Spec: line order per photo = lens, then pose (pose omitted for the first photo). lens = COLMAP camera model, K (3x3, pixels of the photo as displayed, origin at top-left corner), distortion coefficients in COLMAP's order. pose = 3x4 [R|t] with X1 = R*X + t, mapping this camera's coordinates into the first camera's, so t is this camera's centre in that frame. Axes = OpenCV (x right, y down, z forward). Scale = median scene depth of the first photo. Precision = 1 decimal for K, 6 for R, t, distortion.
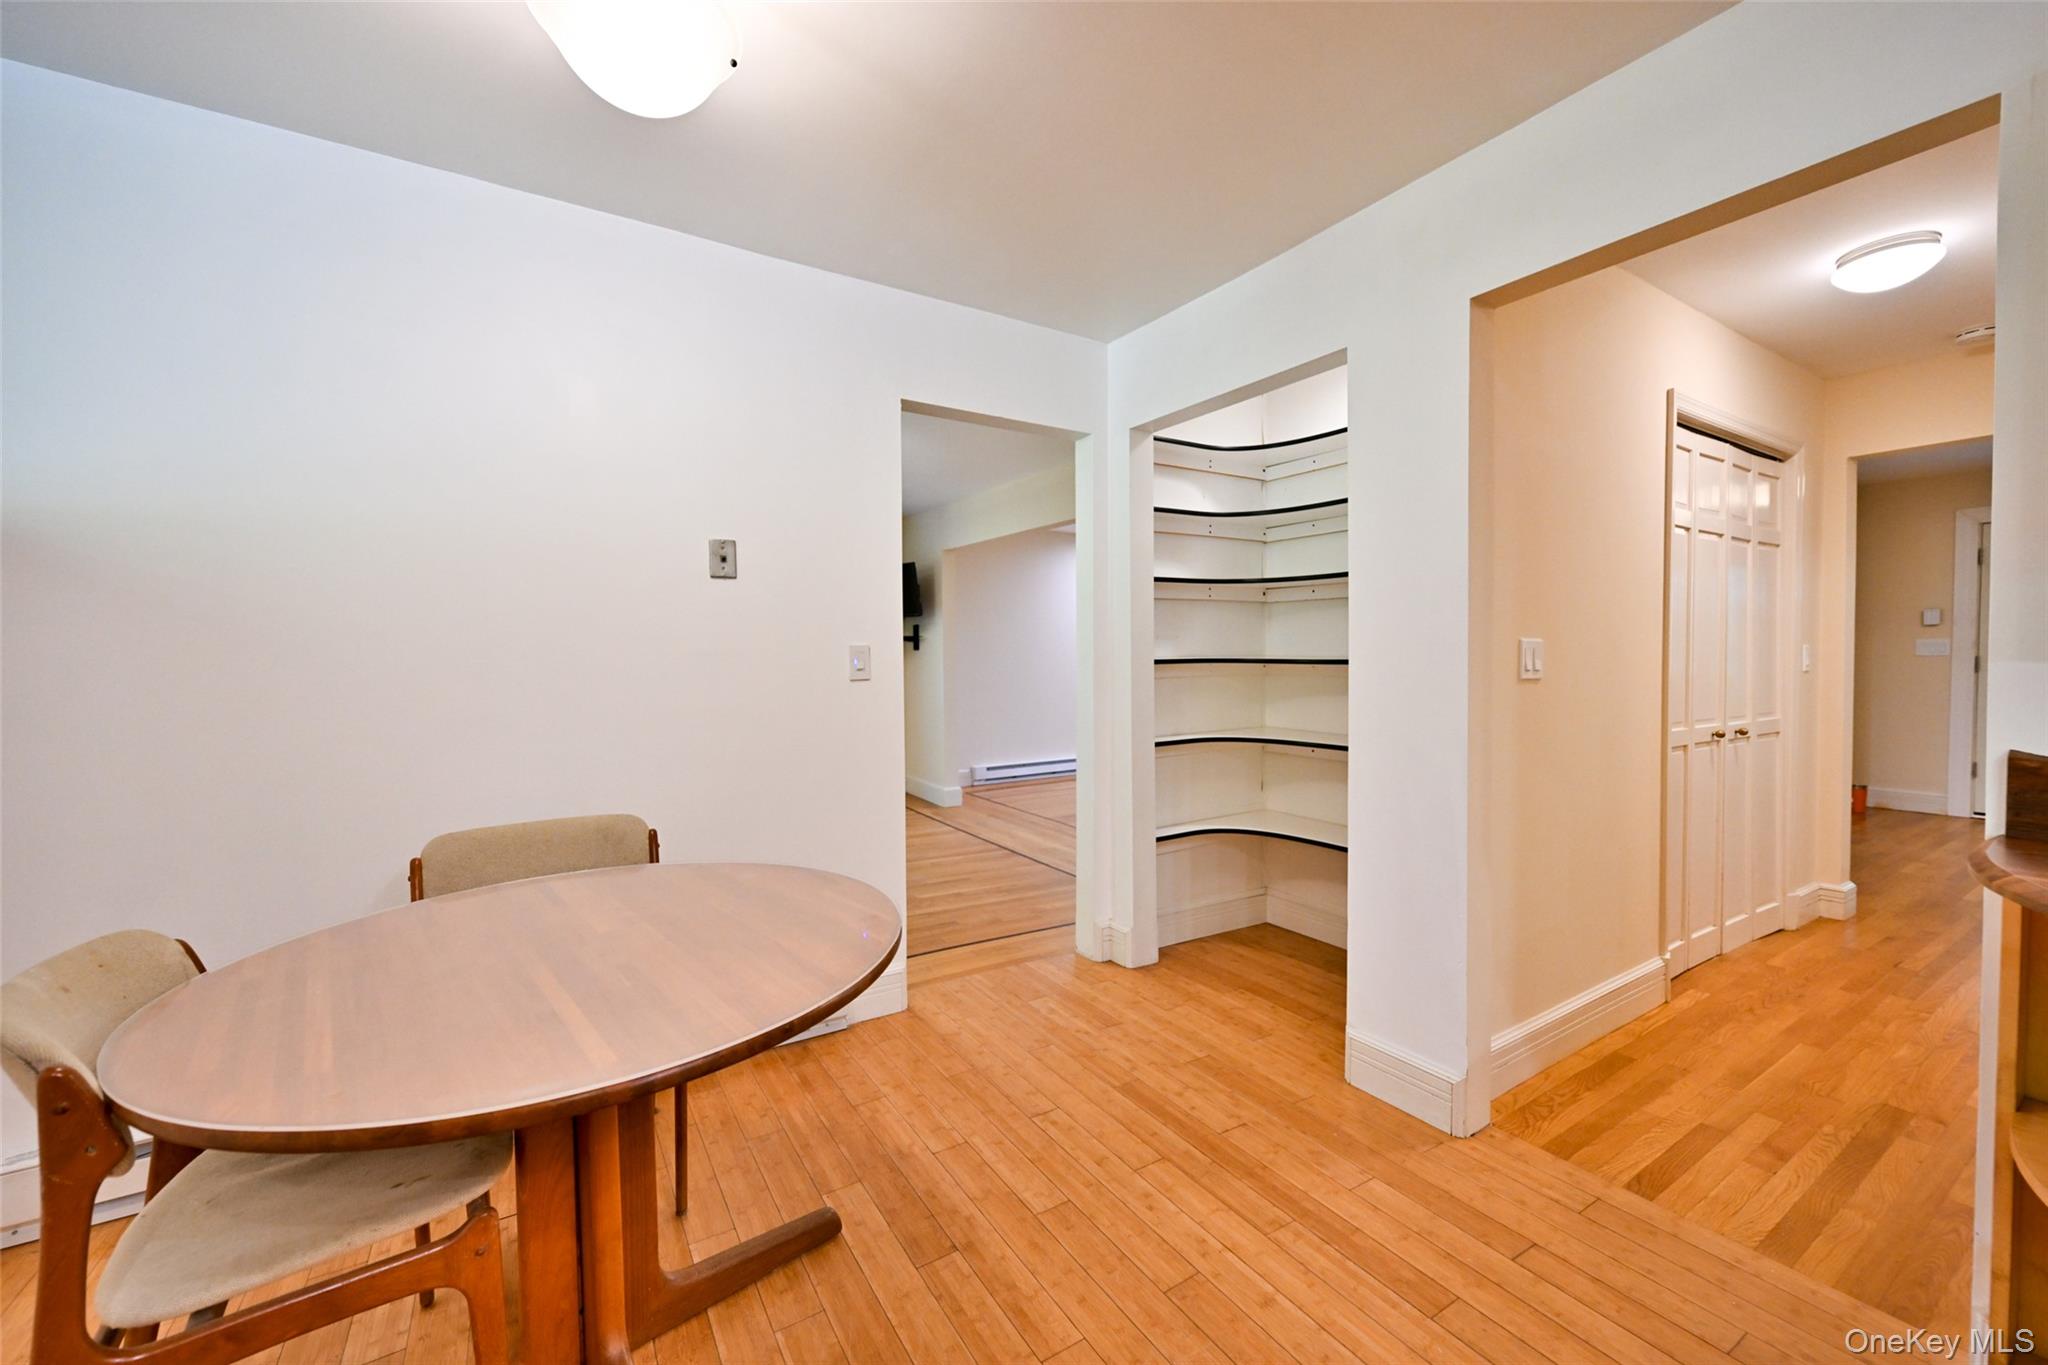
lens RADIAL K [[800.3, 0, 1021.6], [0, 800.3, 683.4], [0, 0, 1]] dist [-0.000932, -0.000082]
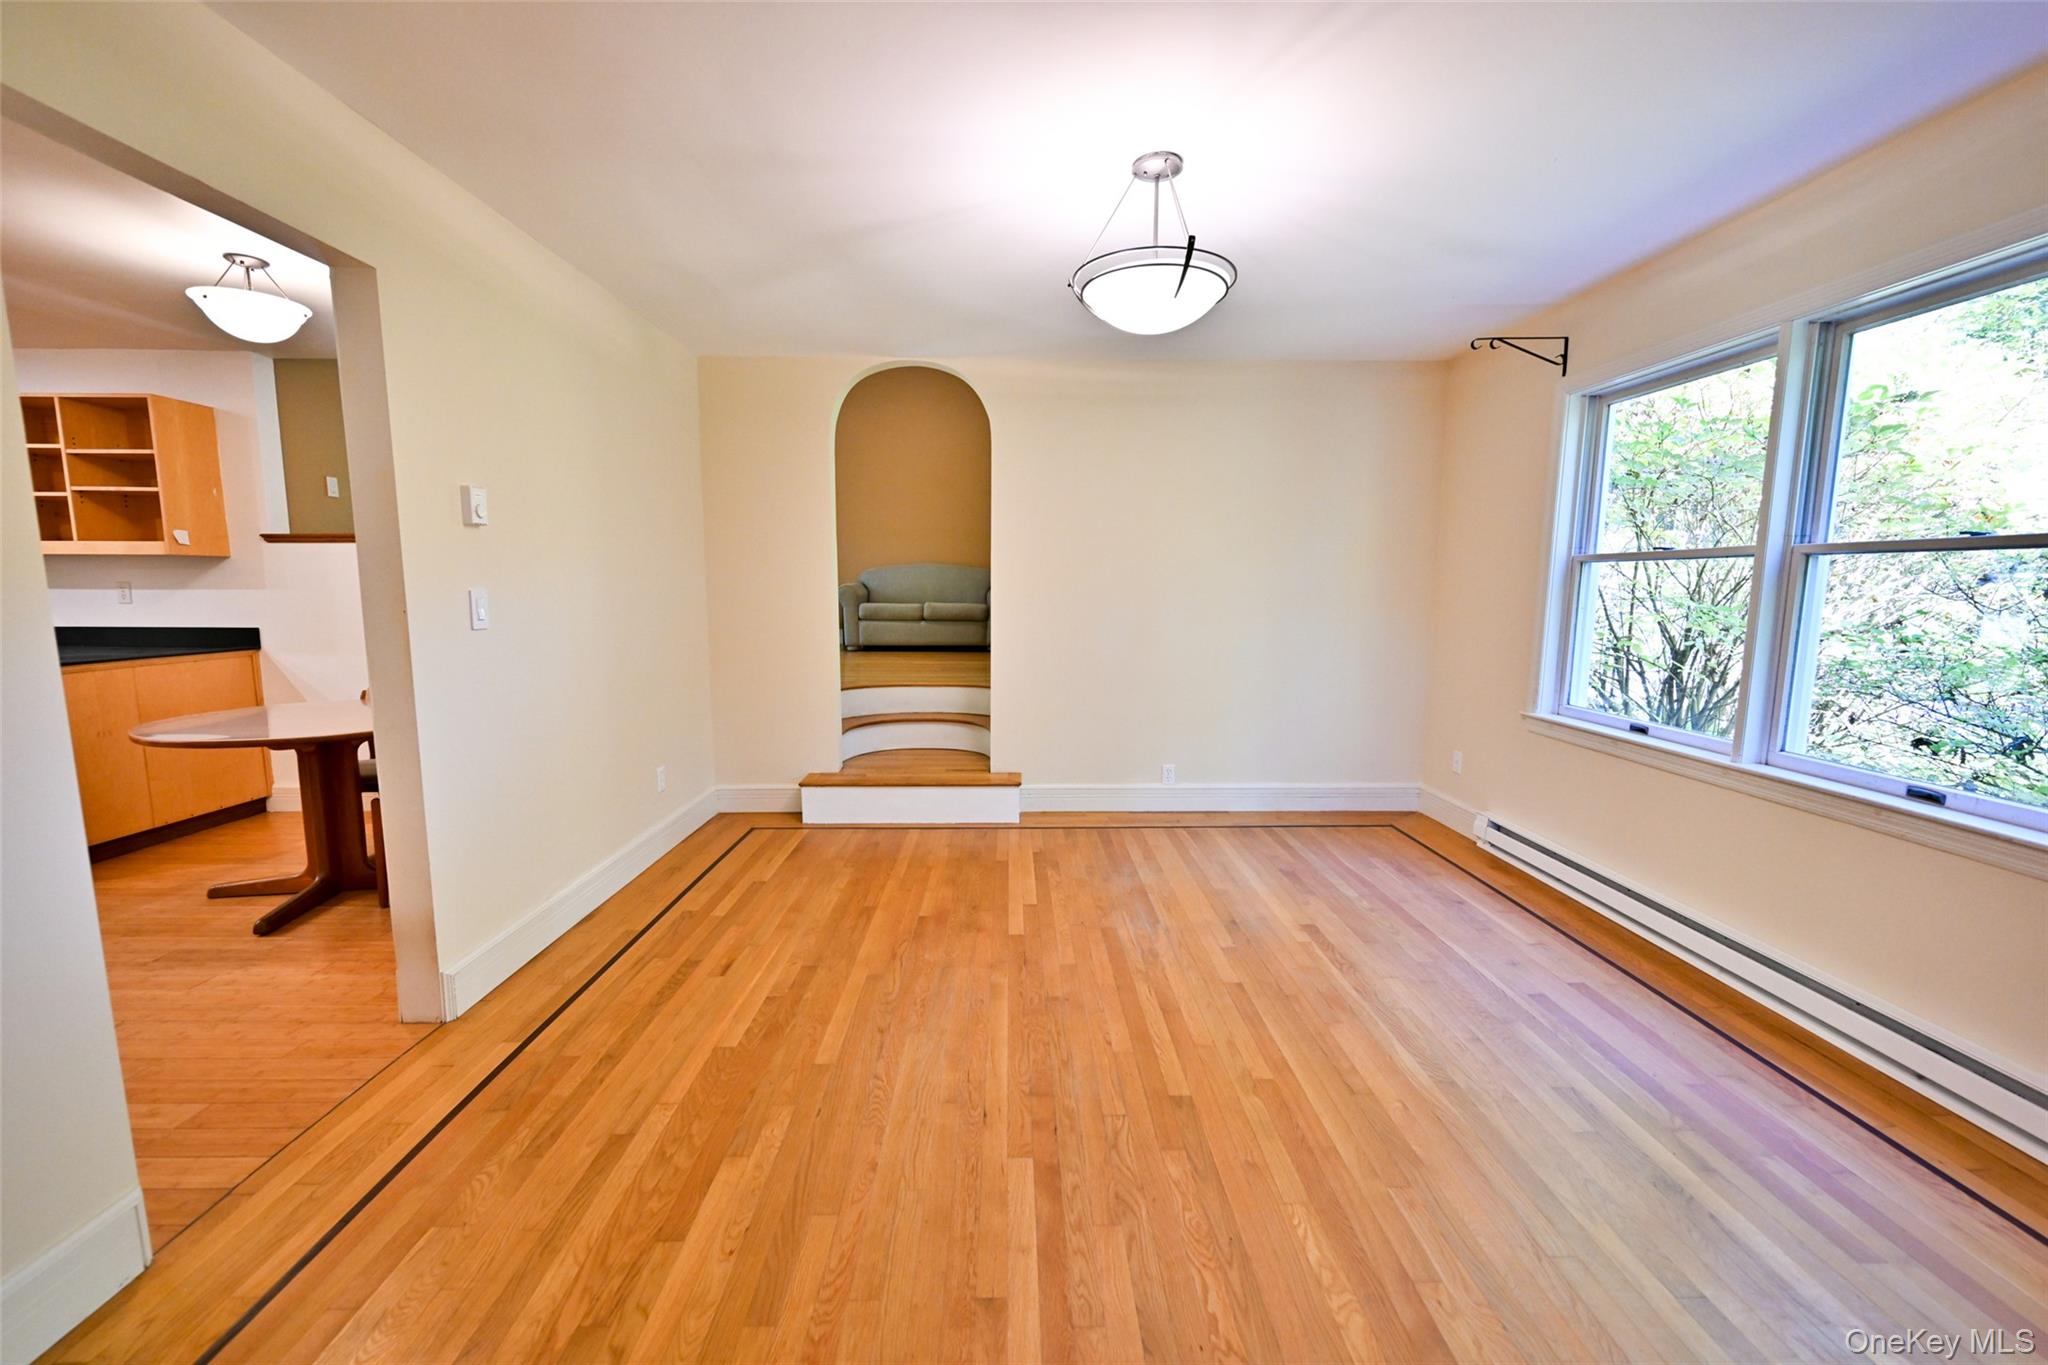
lens RADIAL K [[800.3, 0, 1021.6], [0, 800.3, 683.4], [0, 0, 1]] dist [-0.000932, -0.000082]
pose [[-0.513885, 0.111140, -0.850629, 0.214479], [-0.027919, 0.988880, 0.146070, -0.098612], [0.857404, 0.098812, -0.505068, 2.107315]]
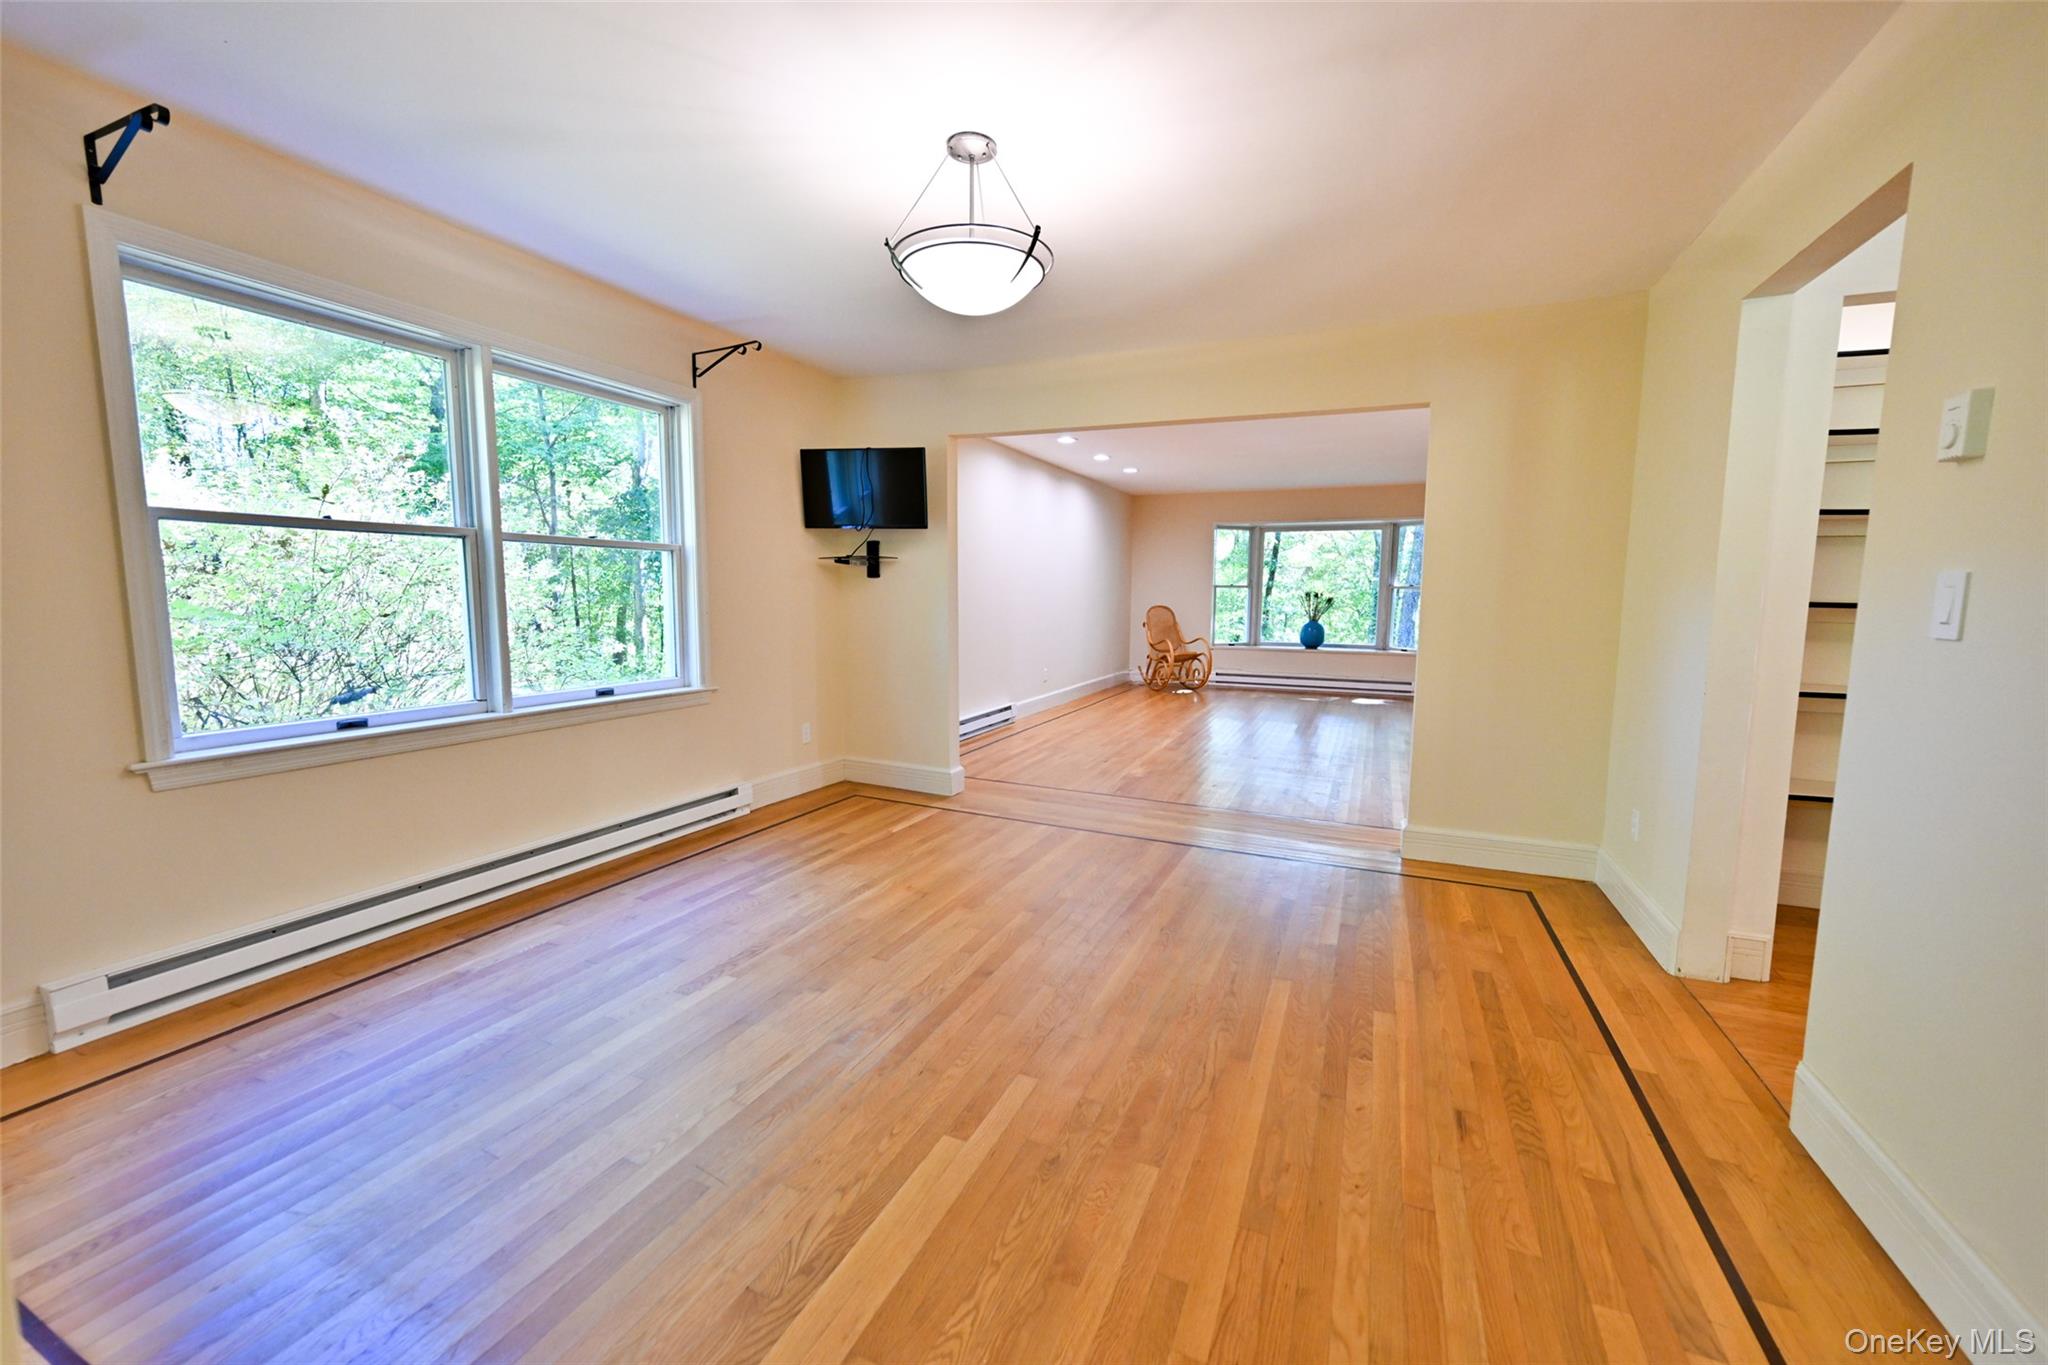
lens RADIAL K [[800.3, 0, 1021.6], [0, 800.3, 683.4], [0, 0, 1]] dist [-0.000932, -0.000082]
pose [[0.824937, -0.049162, 0.563083, -1.137227], [0.002358, 0.996501, 0.083549, -0.020613], [-0.565220, -0.067595, 0.822166, 0.951769]]
